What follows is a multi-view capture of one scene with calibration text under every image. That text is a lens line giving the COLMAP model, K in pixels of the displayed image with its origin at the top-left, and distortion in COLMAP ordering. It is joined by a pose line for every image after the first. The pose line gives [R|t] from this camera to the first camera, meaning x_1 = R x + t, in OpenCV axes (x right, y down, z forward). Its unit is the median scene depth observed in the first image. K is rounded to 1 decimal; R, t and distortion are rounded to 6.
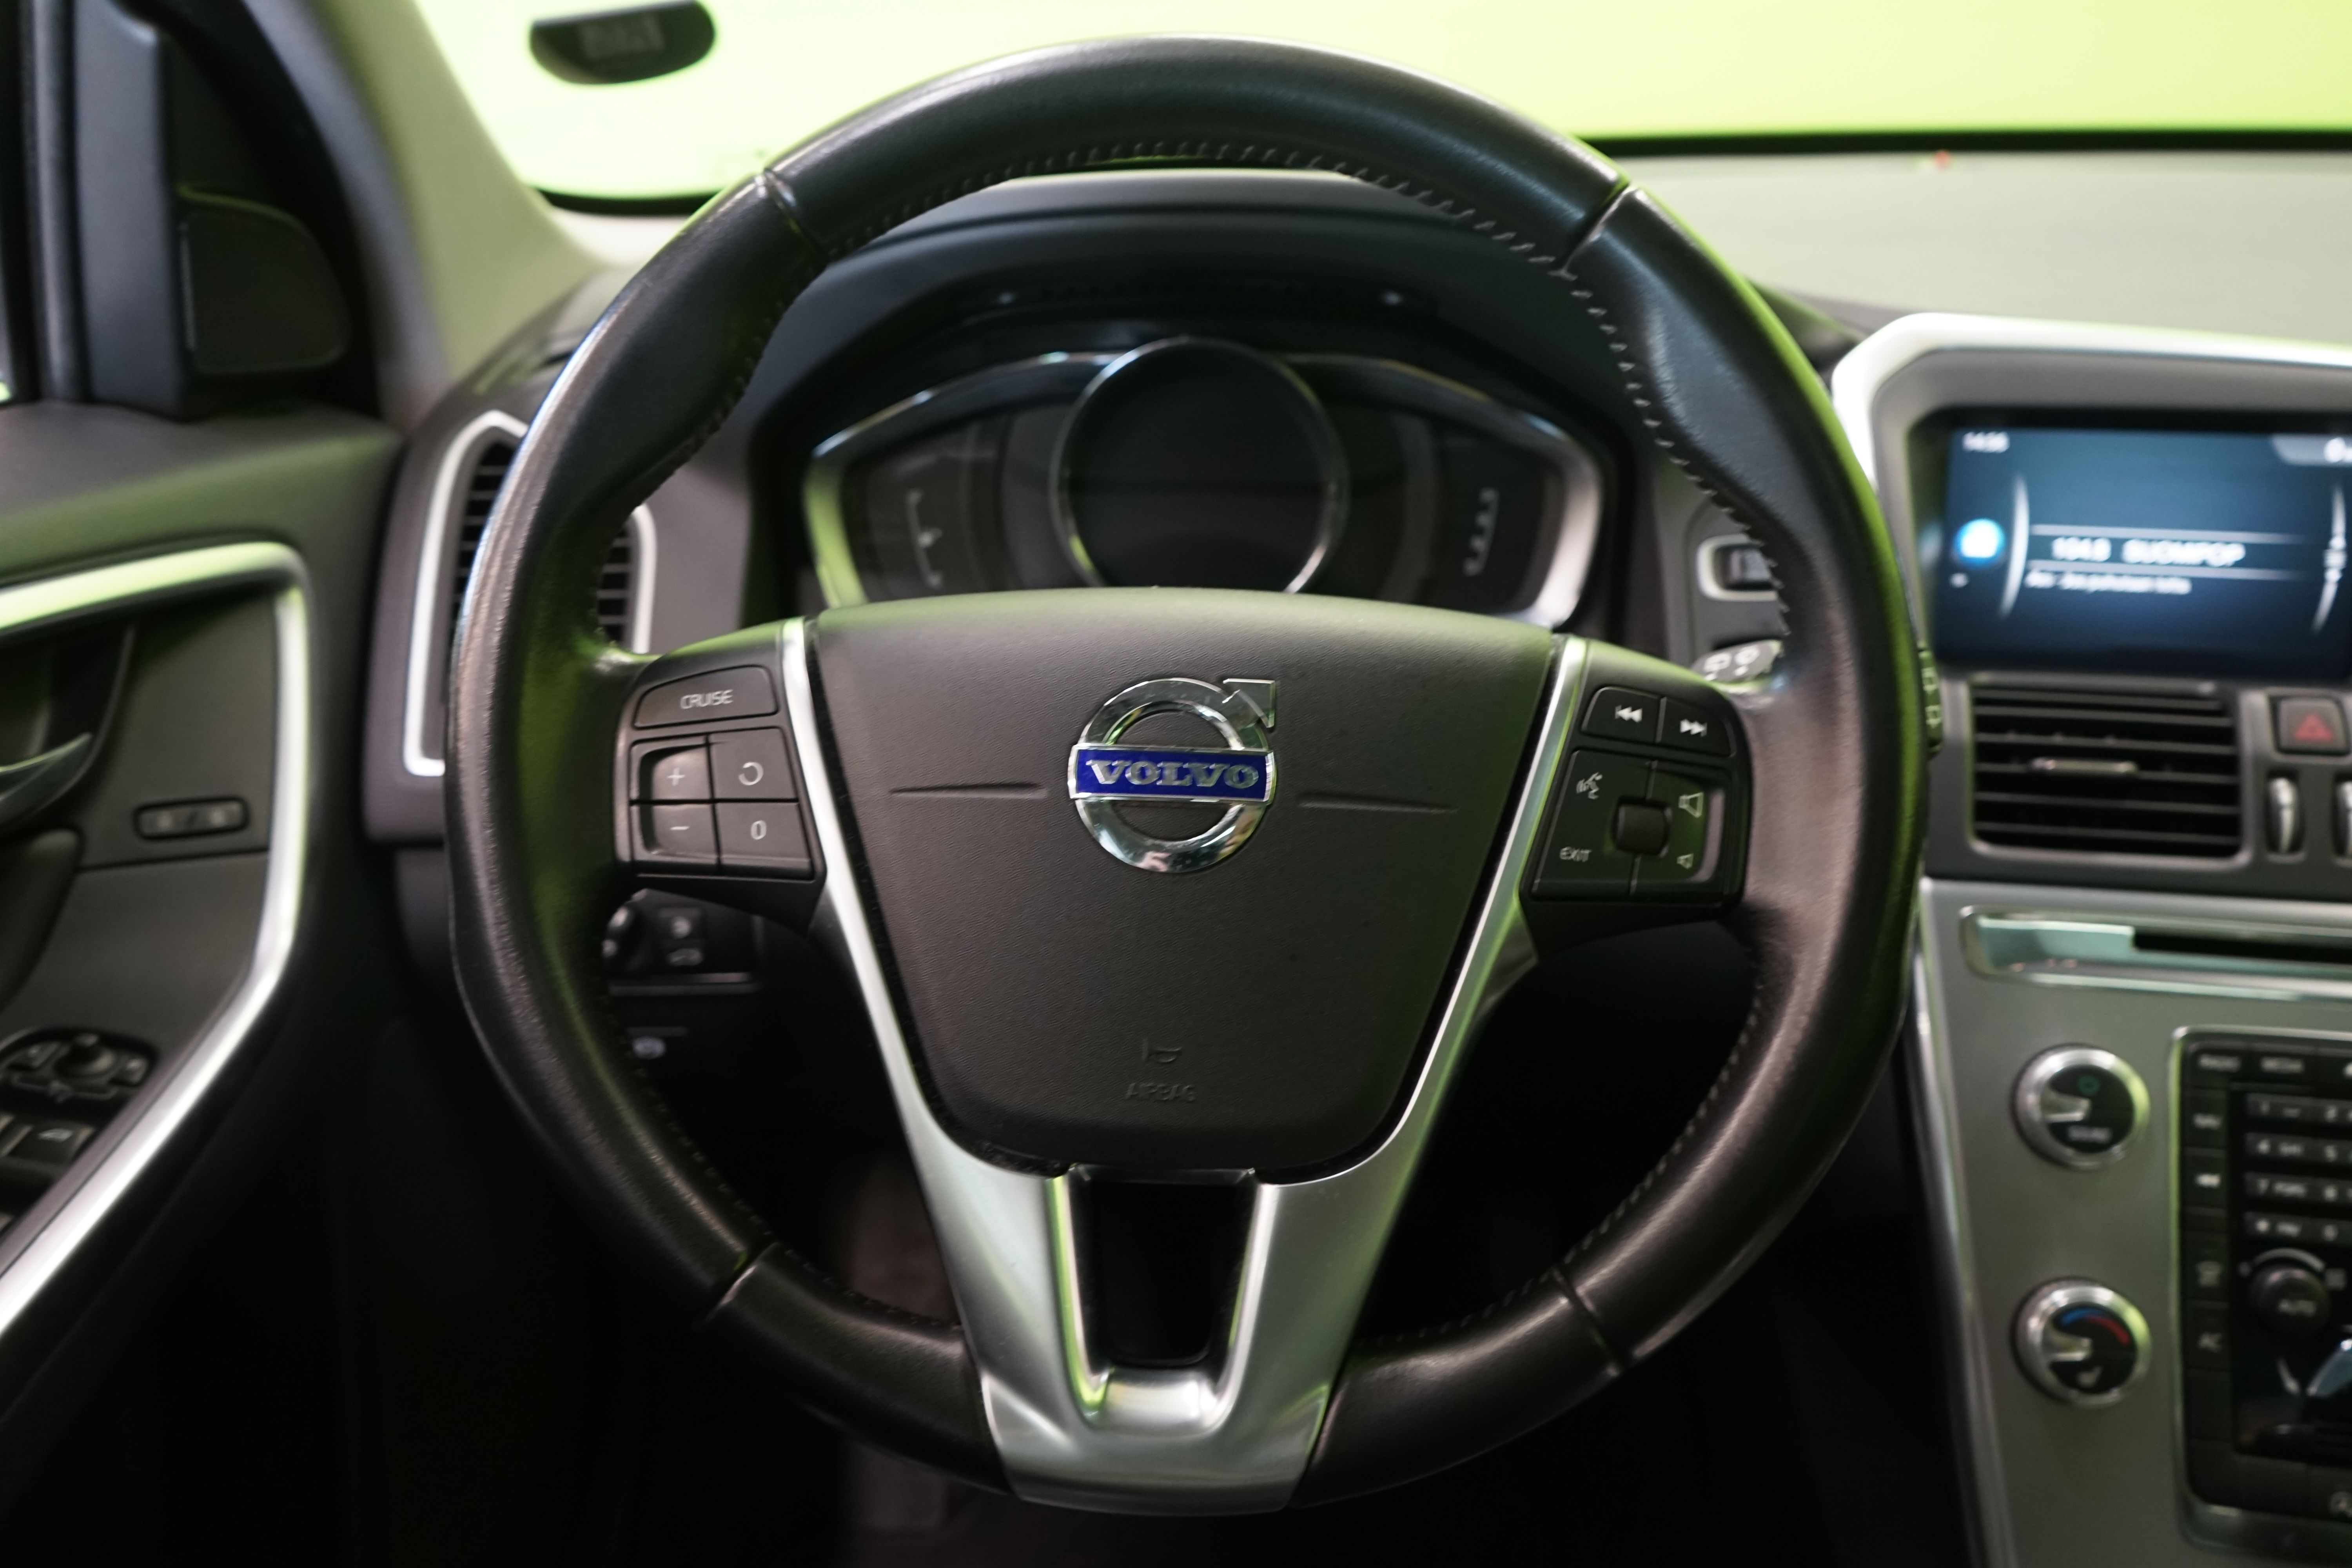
lens RADIAL K [[1866.7, 0, 1176.0], [0, 1866.7, 784.0], [0, 0, 1]] dist [0.000762, -0.004055]
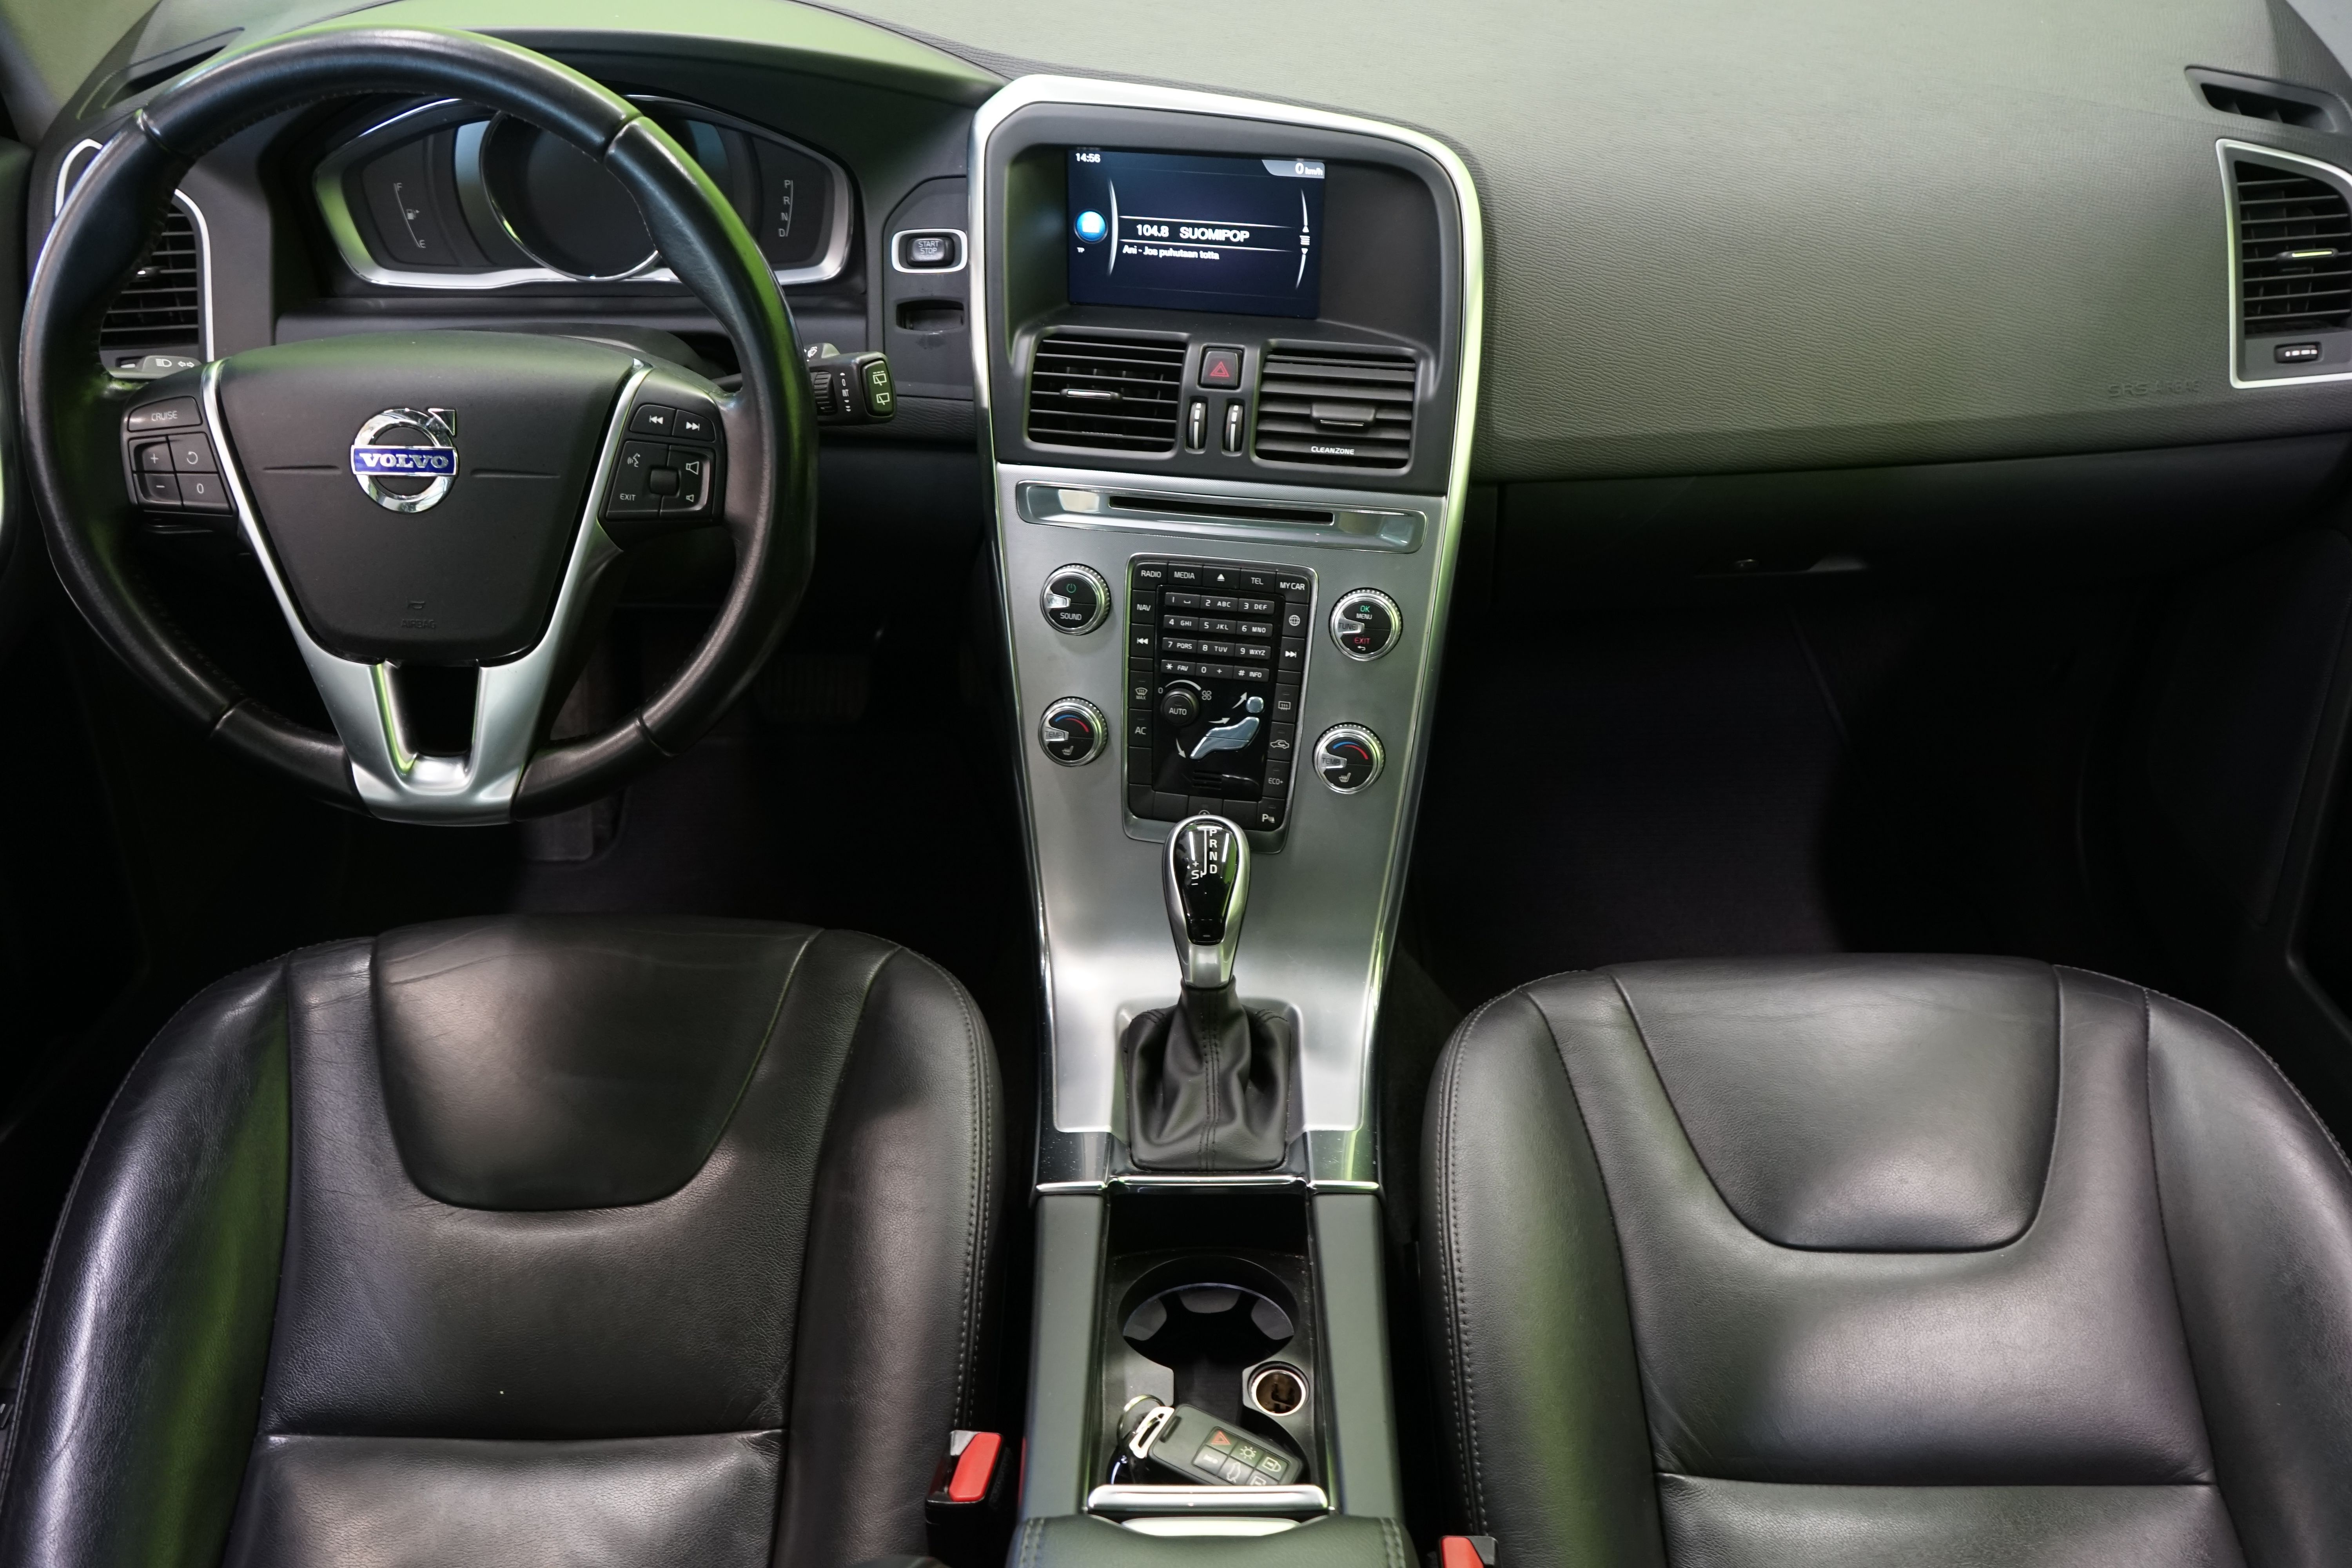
lens RADIAL K [[1866.7, 0, 1176.0], [0, 1866.7, 784.0], [0, 0, 1]] dist [0.000762, -0.004055]
pose [[0.999733, -0.016942, 0.015714, 0.561104], [0.011046, 0.947694, 0.318988, -0.218053], [-0.020297, -0.318730, 0.947628, -0.697712]]
